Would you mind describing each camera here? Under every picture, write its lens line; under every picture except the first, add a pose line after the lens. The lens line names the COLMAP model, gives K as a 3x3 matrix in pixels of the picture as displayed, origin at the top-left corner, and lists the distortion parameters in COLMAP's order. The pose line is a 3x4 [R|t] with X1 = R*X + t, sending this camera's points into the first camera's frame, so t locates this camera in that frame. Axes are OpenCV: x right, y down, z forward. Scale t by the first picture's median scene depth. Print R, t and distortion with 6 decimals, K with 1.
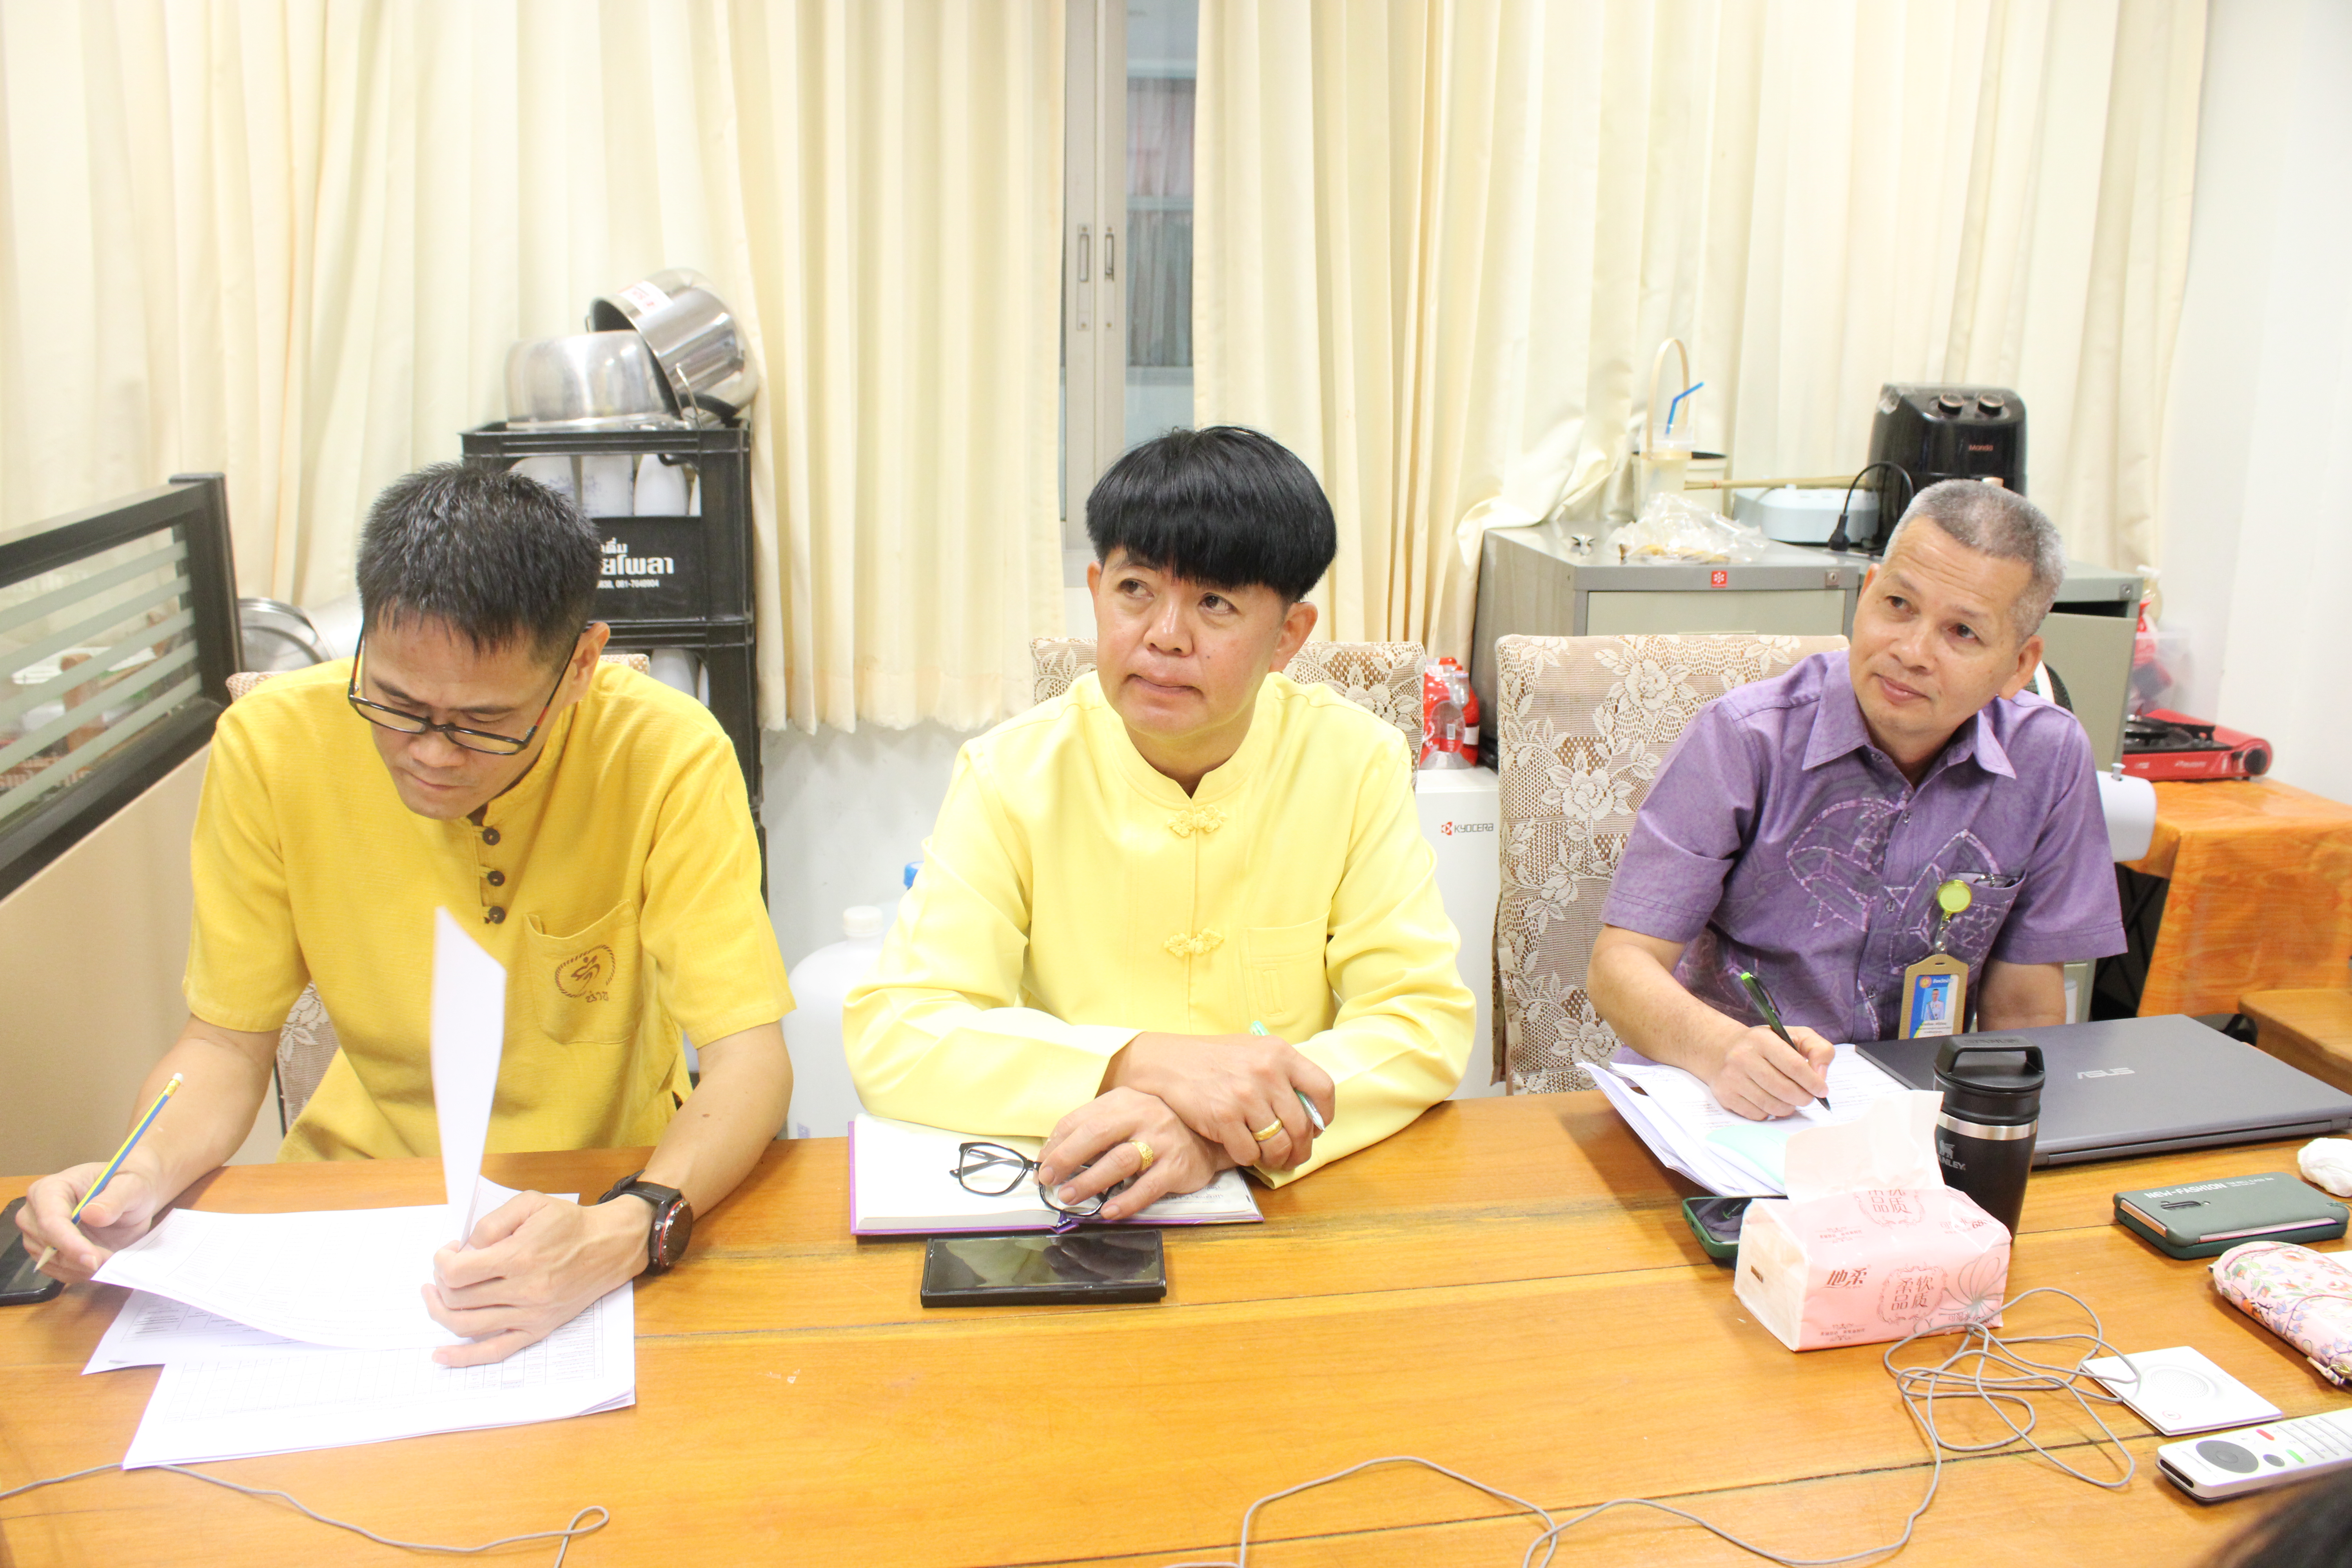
lens RADIAL K [[1996.0, 0, 1177.3], [0, 1996.0, 780.0], [0, 0, 1]] dist [-0.142775, 0.064369]
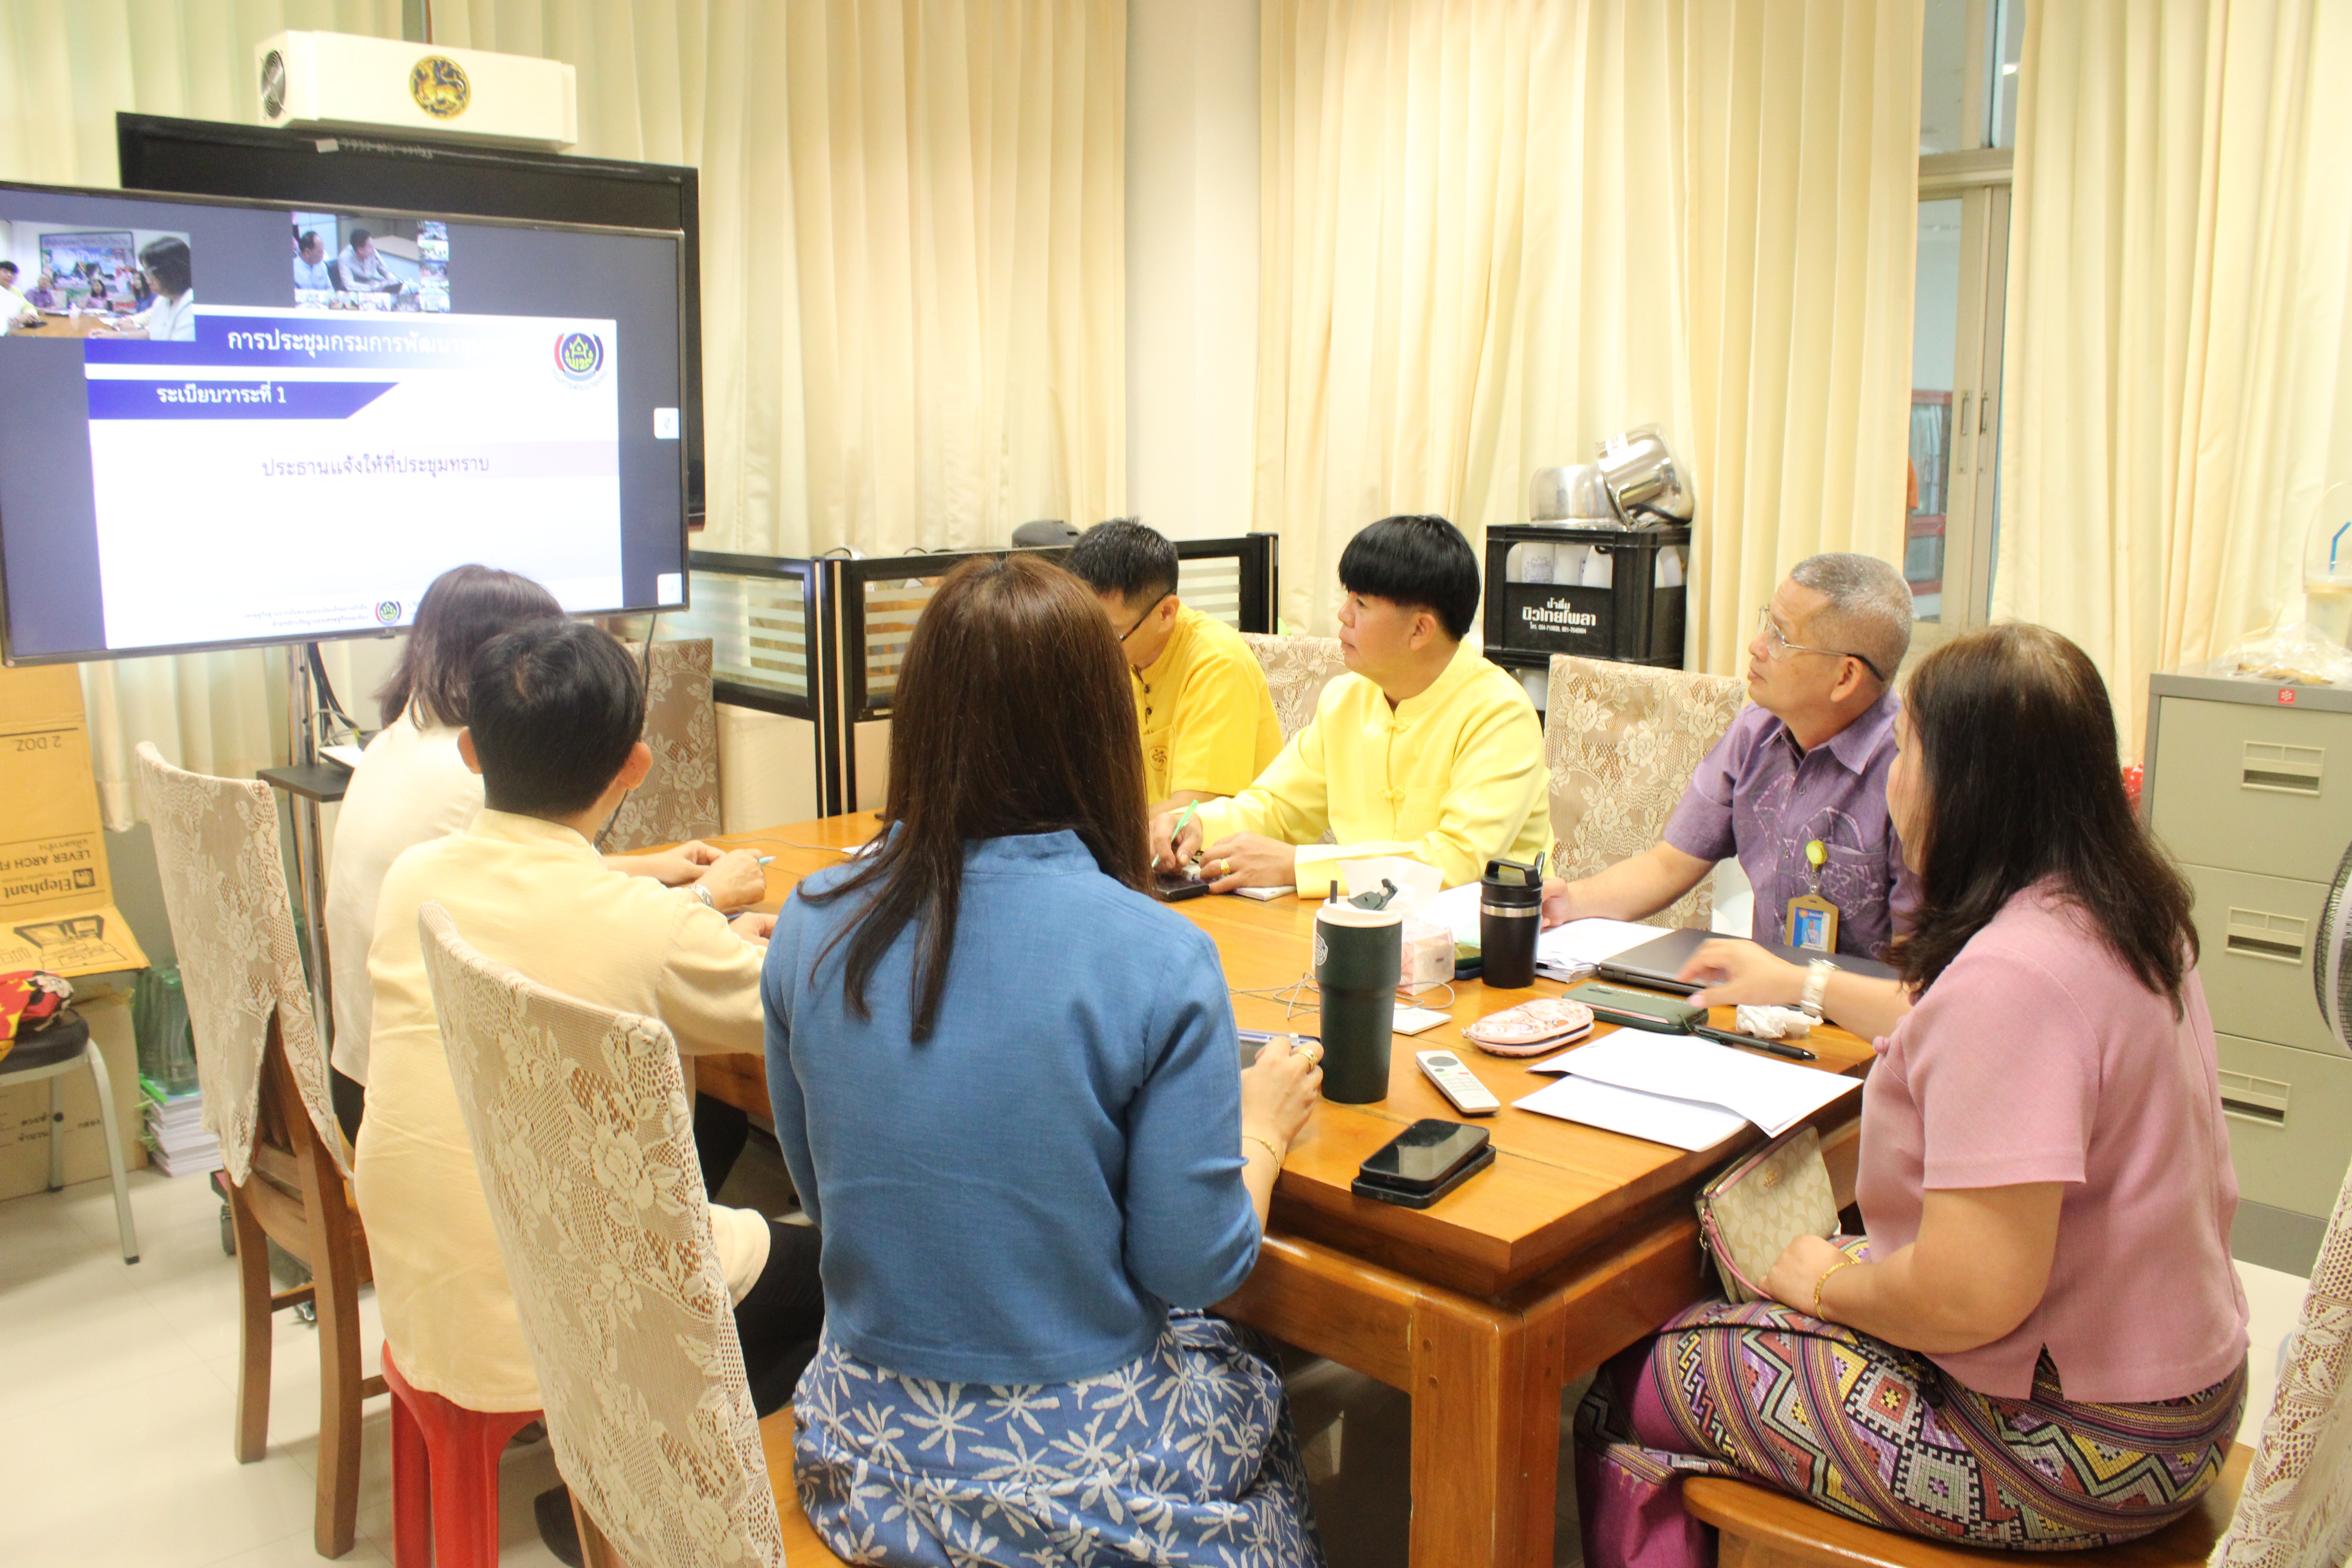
lens RADIAL K [[1996.0, 0, 1165.2], [0, 1996.0, 782.4], [0, 0, 1]] dist [-0.142775, 0.064369]
pose [[0.599634, 0.129417, -0.789741, 0.750296], [-0.184225, 0.982656, 0.021153, 0.040001], [0.778782, 0.132806, 0.613076, -0.153855]]
